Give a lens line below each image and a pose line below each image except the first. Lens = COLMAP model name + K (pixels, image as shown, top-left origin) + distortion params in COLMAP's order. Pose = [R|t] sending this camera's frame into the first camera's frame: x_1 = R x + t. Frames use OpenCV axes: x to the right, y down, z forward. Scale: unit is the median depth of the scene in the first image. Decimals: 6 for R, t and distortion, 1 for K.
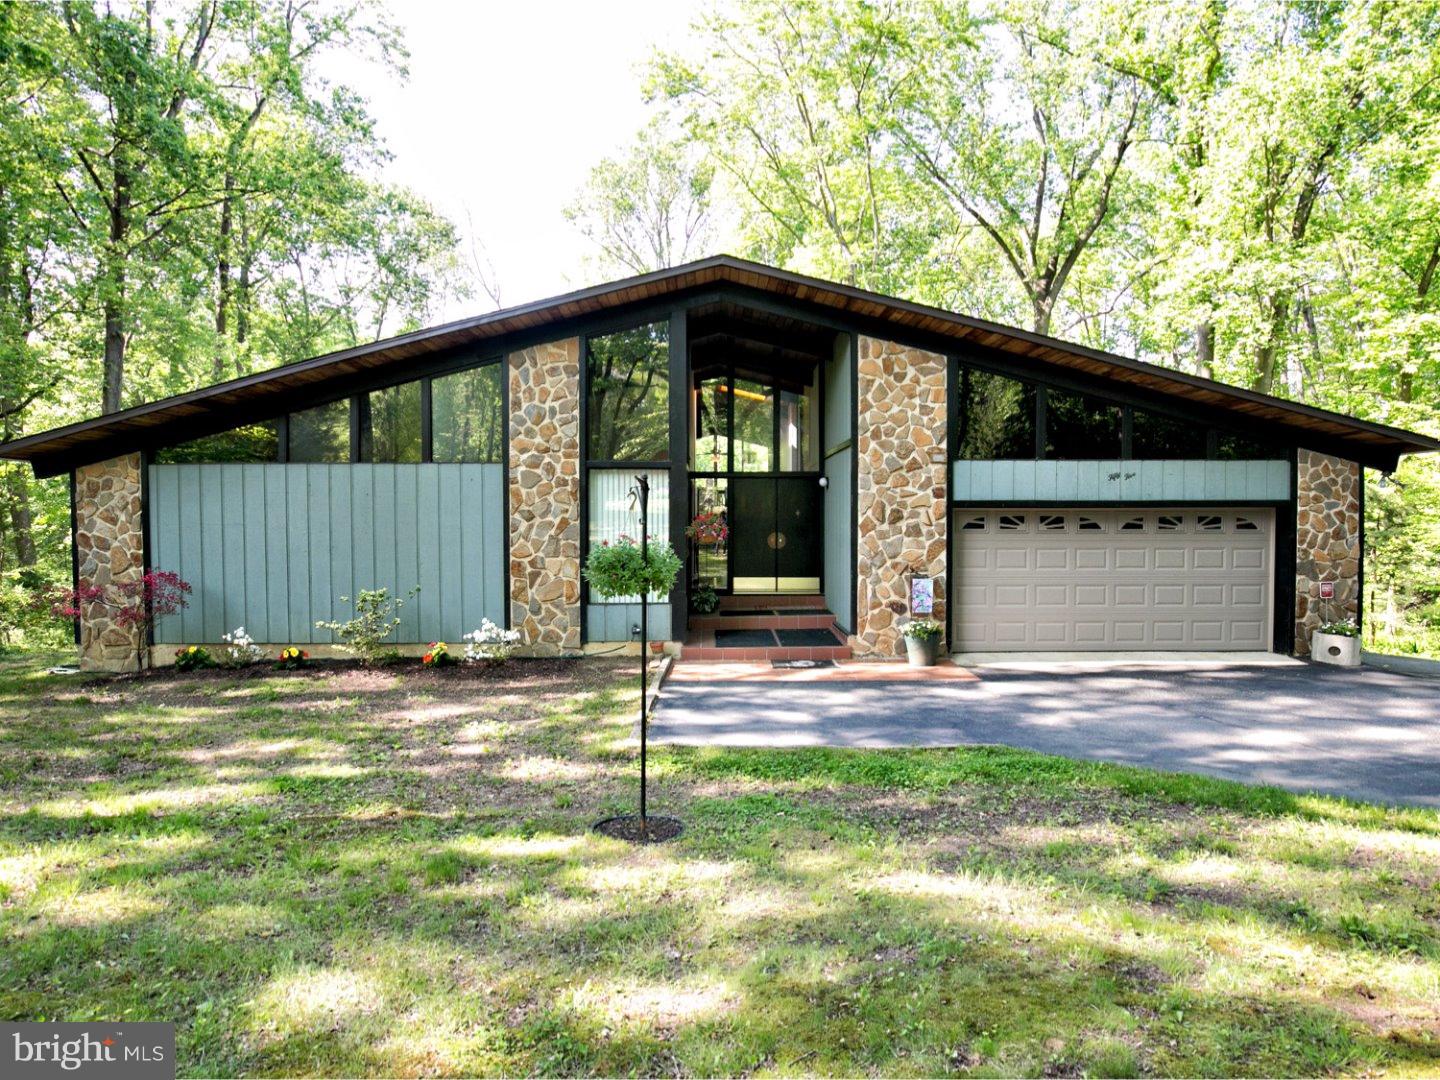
lens RADIAL K [[742.2, 0, 714.7], [0, 742.2, 541.6], [0, 0, 1]] dist [-0.032920, 0.005135]
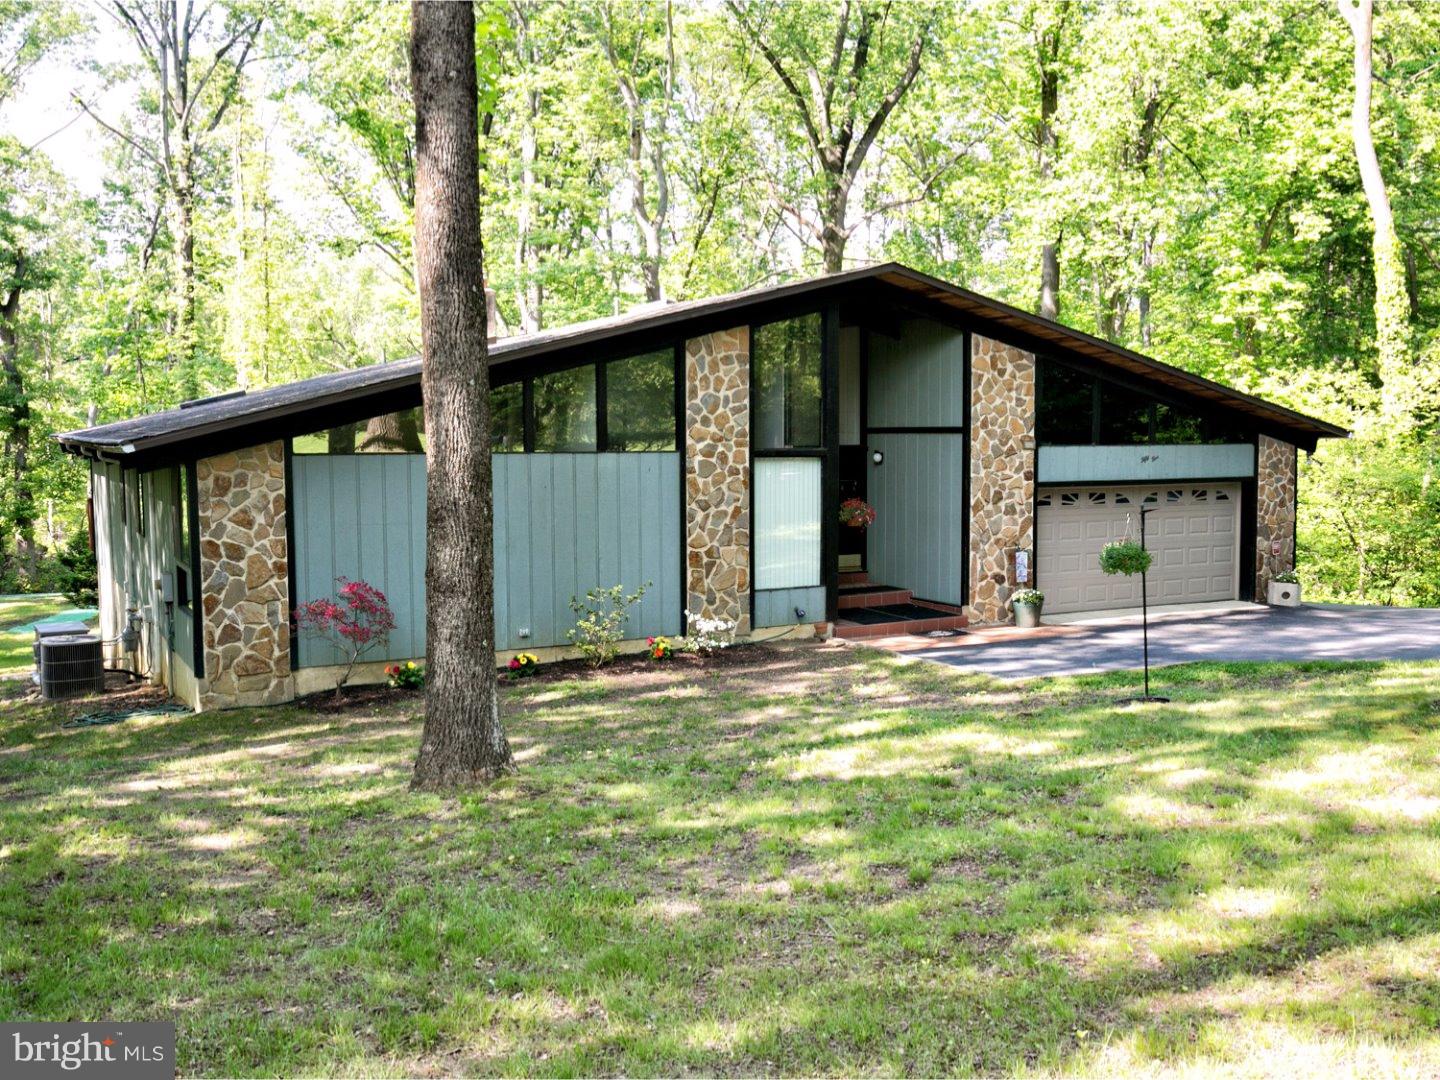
lens RADIAL K [[1332.4, 0, 729.0], [0, 1332.4, 538.5], [0, 0, 1]] dist [0.014830, 0.000000]
pose [[0.885856, -0.037496, 0.462442, -1.047831], [0.018534, 0.998793, 0.045480, -0.070930], [-0.463589, -0.031718, 0.885482, -0.594963]]
